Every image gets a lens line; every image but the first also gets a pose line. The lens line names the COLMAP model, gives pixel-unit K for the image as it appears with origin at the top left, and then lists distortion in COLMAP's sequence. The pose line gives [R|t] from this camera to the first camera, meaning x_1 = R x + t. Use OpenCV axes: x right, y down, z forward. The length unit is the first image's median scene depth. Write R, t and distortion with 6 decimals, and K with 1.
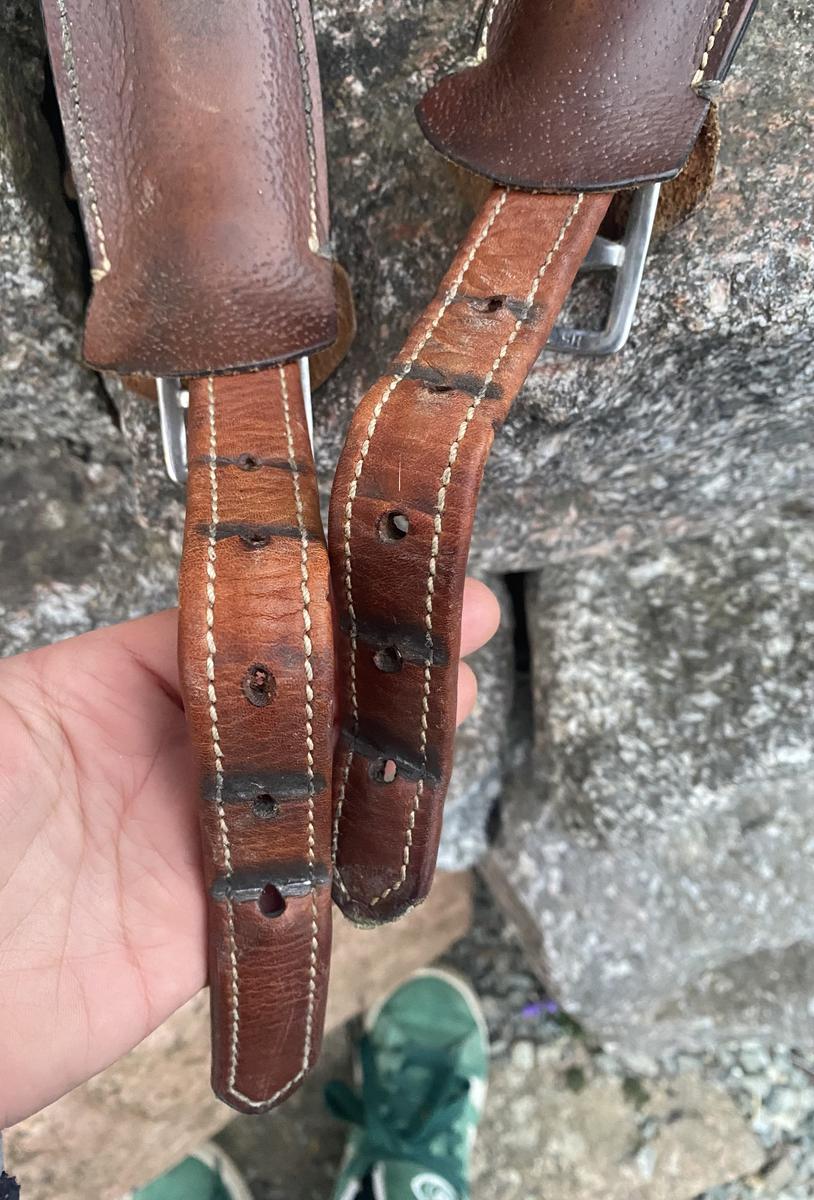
lens RADIAL K [[930.9, 0, 370.0], [0, 930.9, 570.5], [0, 0, 1]] dist [-0.002447, -0.000947]
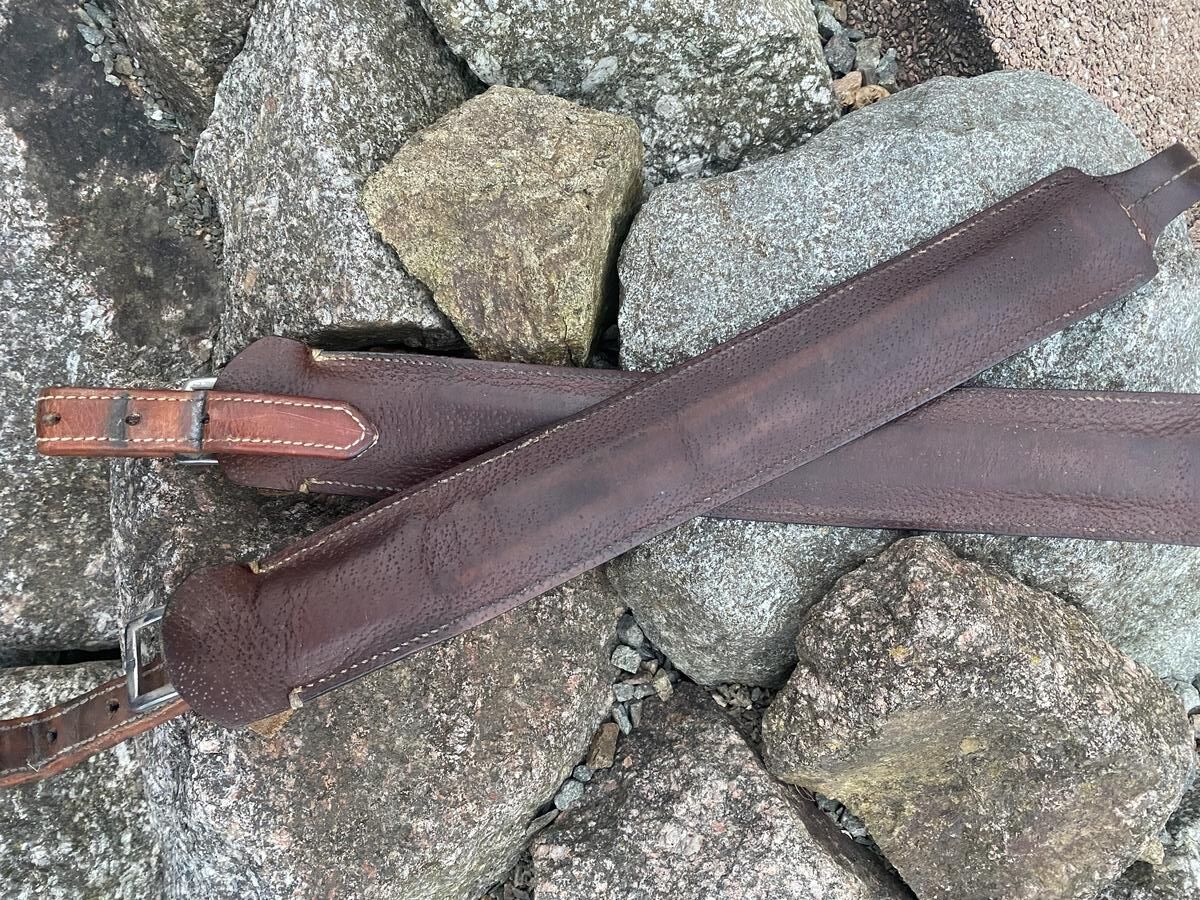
lens RADIAL K [[920.5, 0, 614.6], [0, 920.5, 456.5], [0, 0, 1]] dist [0.005437, -0.001655]
pose [[-0.014712, 0.995514, -0.093461, 0.000376], [-0.956380, -0.041284, -0.289195, -0.410667], [-0.291756, 0.085129, 0.952697, -0.699579]]
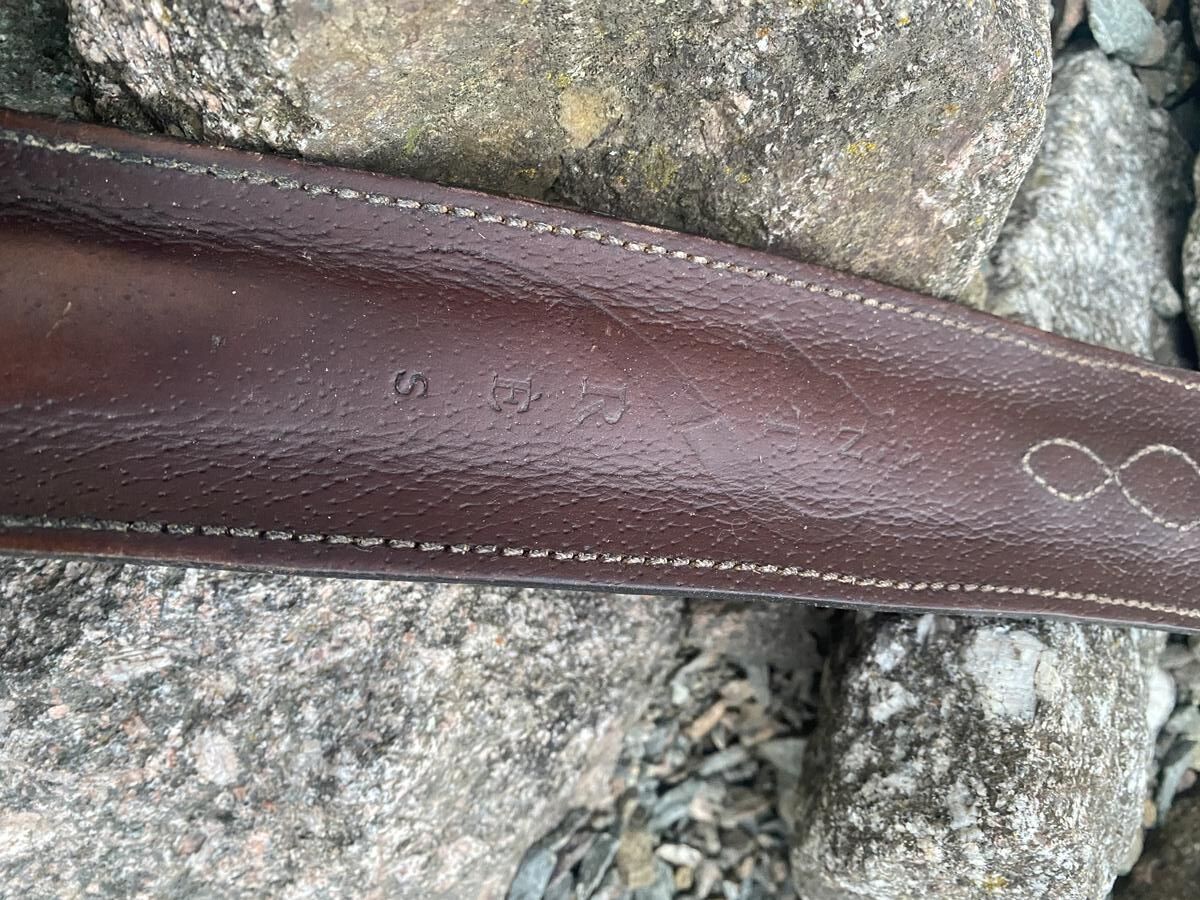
lens RADIAL K [[925.6, 0, 625.8], [0, 925.6, 452.2], [0, 0, 1]] dist [-0.008585, -0.002642]
pose [[0.186426, 0.936817, 0.296006, 0.356287], [-0.816940, 0.315178, -0.482982, -1.097275], [-0.545760, -0.151779, 0.824081, 0.080159]]
